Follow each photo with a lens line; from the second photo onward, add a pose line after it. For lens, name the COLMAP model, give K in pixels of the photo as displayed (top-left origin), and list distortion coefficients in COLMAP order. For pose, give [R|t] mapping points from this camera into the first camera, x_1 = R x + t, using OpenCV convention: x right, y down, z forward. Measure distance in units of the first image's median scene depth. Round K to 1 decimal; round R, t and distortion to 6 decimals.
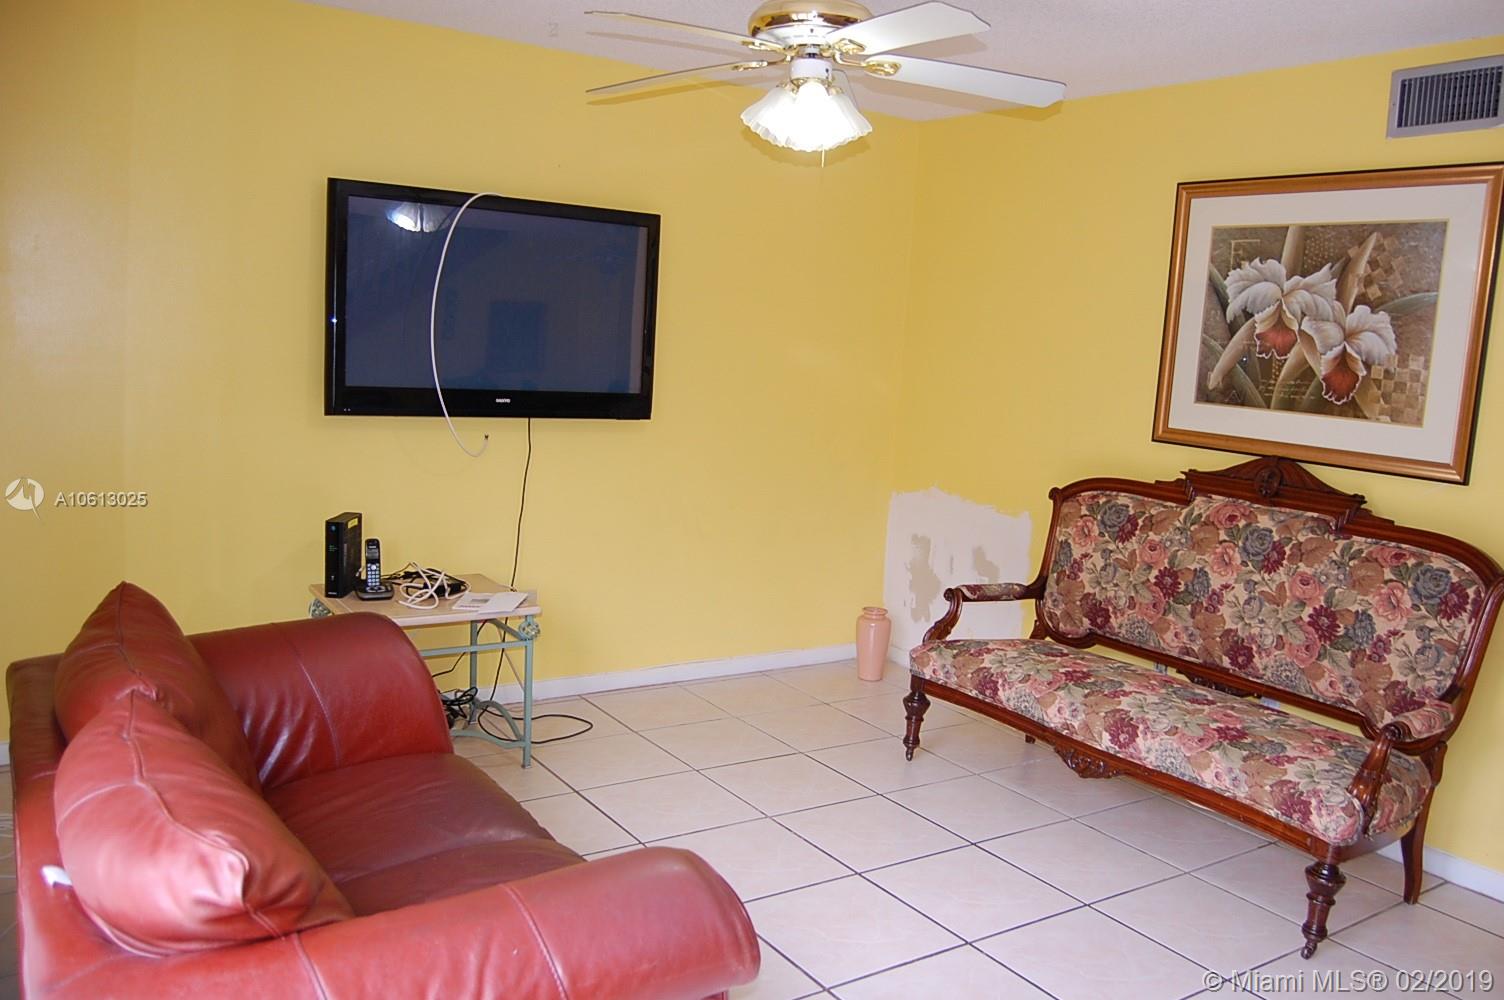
lens RADIAL K [[1186.1, 0, 749.0], [0, 1186.1, 510.1], [0, 0, 1]] dist [-0.089258, 0.004085]
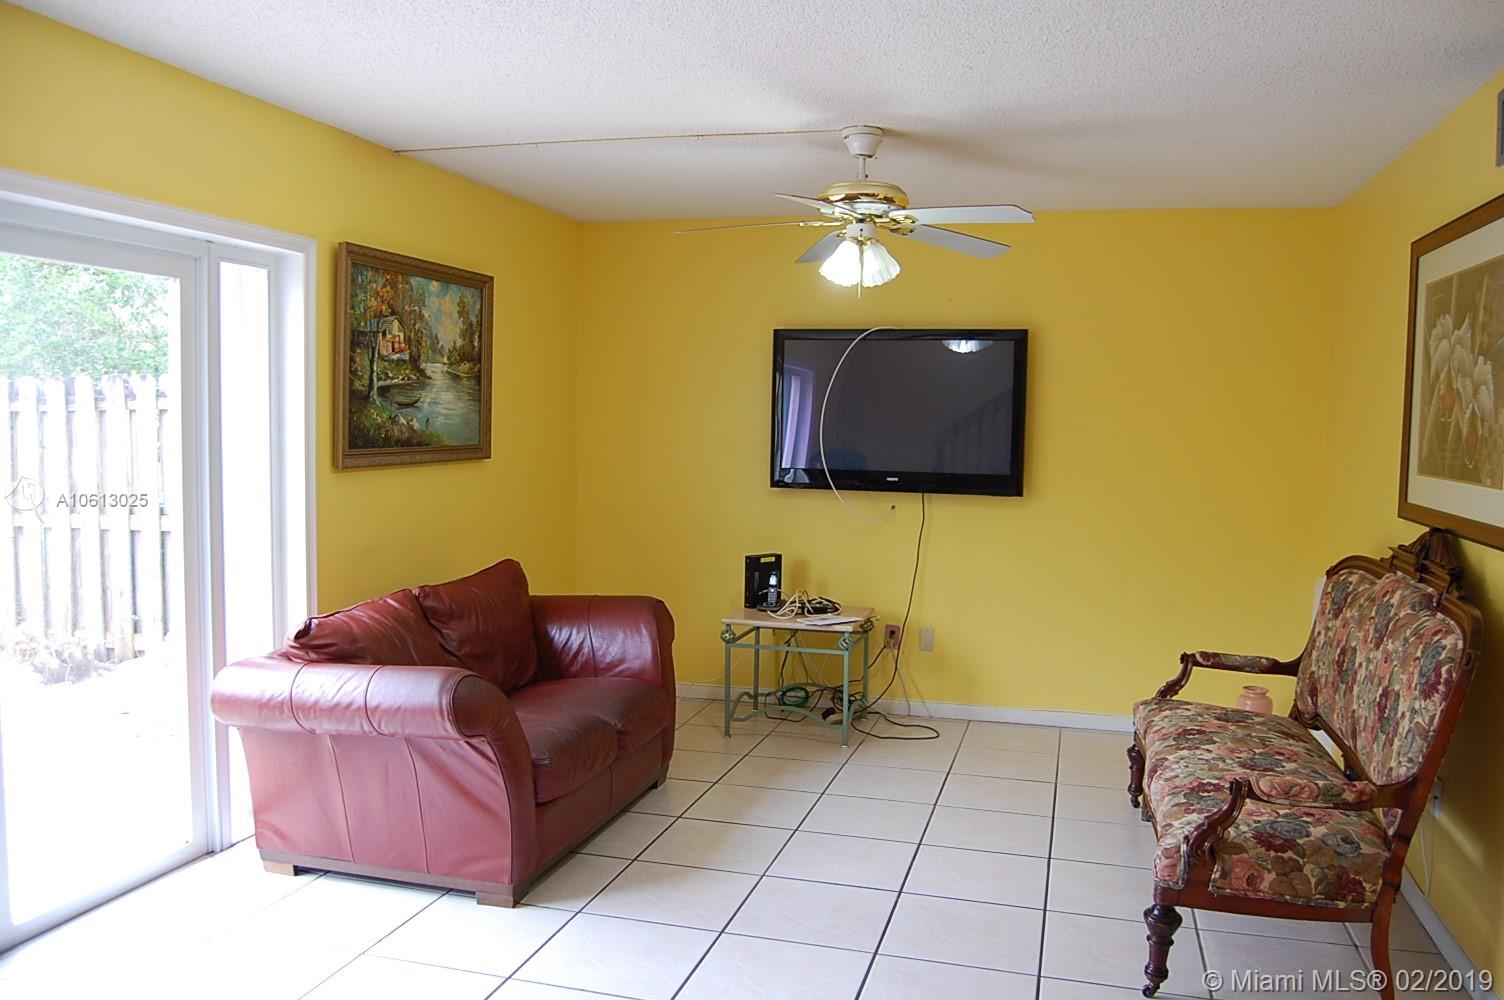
lens RADIAL K [[1186.1, 0, 749.0], [0, 1186.1, 510.1], [0, 0, 1]] dist [-0.089258, 0.004085]
pose [[0.647150, 0.011822, -0.762271, 0.764397], [-0.088676, 0.994260, -0.059864, 0.039389], [0.757188, 0.106336, 0.644484, 0.017528]]
